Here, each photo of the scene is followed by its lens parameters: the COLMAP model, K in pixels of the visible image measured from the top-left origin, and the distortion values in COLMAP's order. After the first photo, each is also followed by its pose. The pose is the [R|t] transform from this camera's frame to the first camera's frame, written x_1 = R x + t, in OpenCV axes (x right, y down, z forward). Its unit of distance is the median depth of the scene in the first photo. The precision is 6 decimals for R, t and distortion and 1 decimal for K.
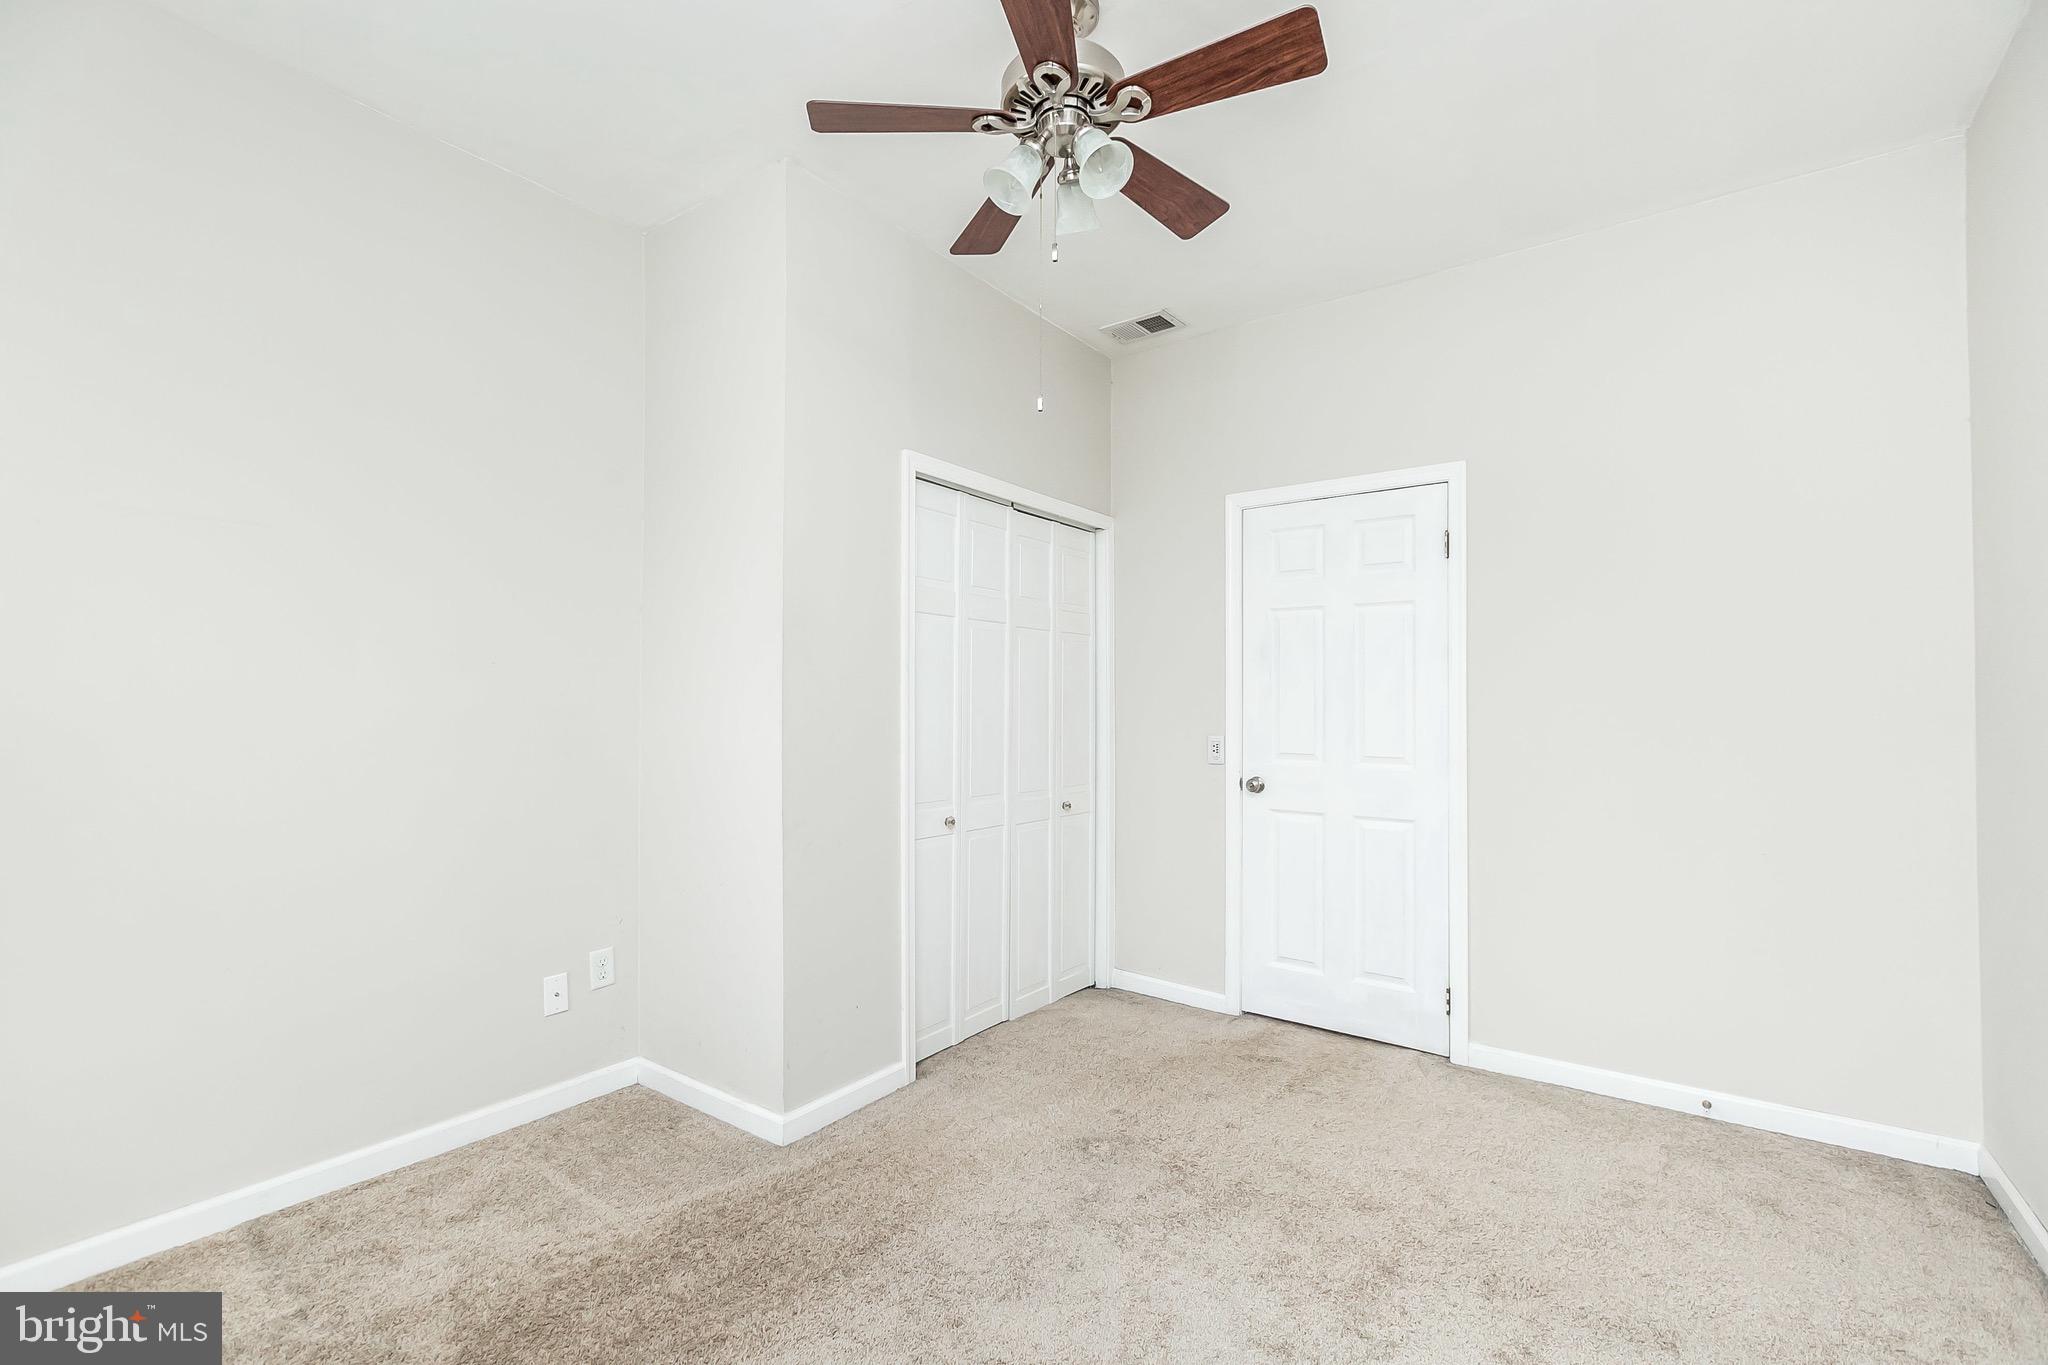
lens RADIAL K [[967.1, 0, 1031.2], [0, 967.1, 690.9], [0, 0, 1]] dist [-0.000014, -0.000111]
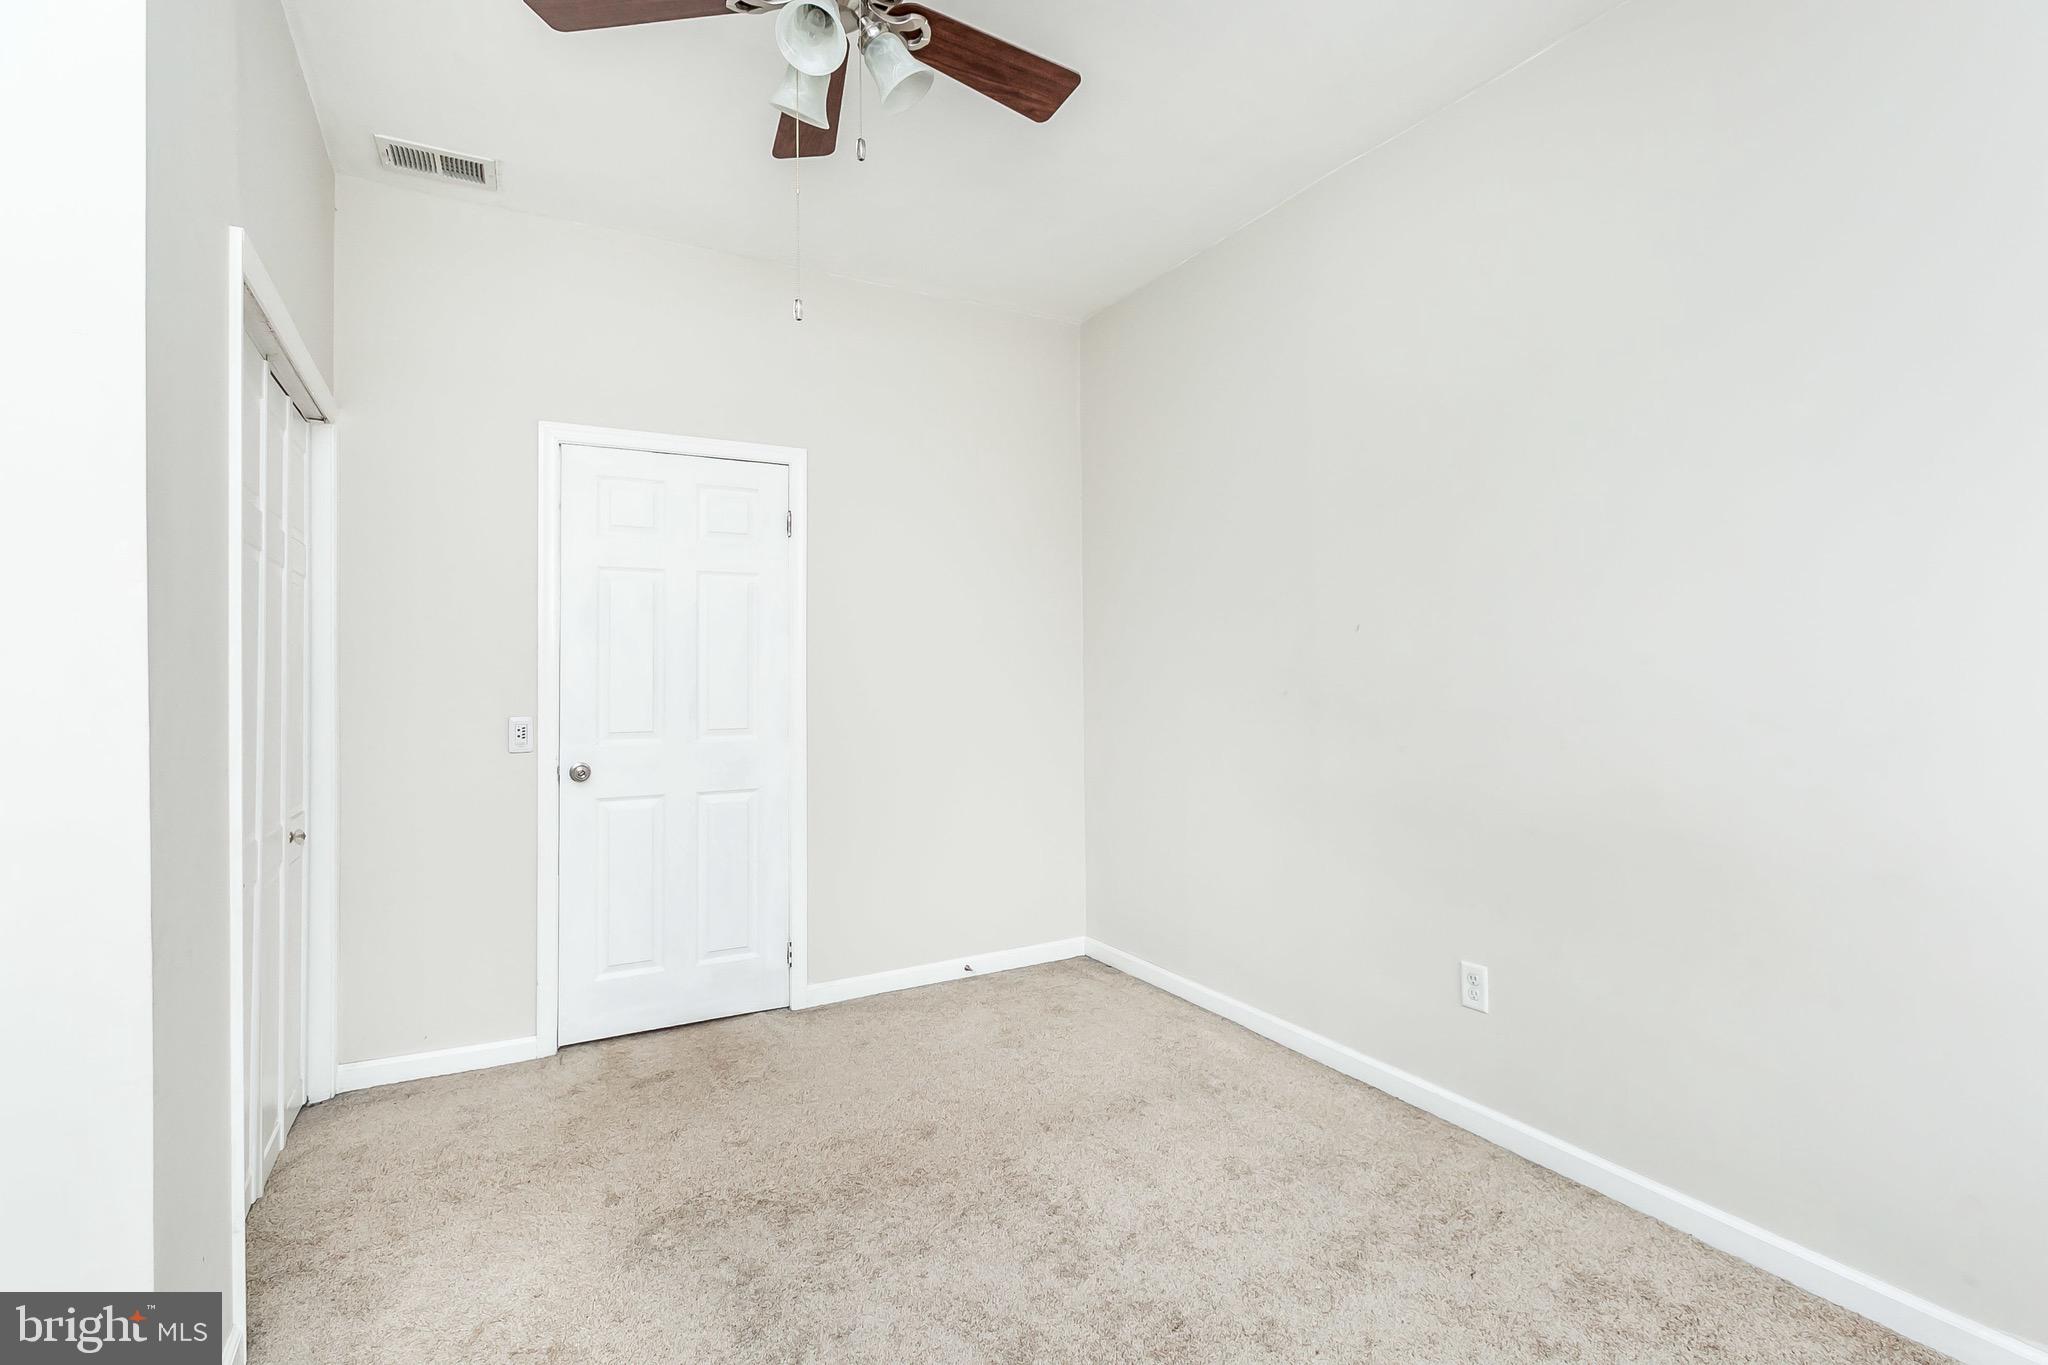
lens RADIAL K [[996.8, 0, 1017.8], [0, 996.8, 659.4], [0, 0, 1]] dist [-0.000280, -0.000027]
pose [[0.360614, 0.005542, 0.932699, -0.496511], [-0.003641, 0.999983, -0.004534, 0.001094], [-0.932708, -0.001761, 0.360629, 0.367703]]
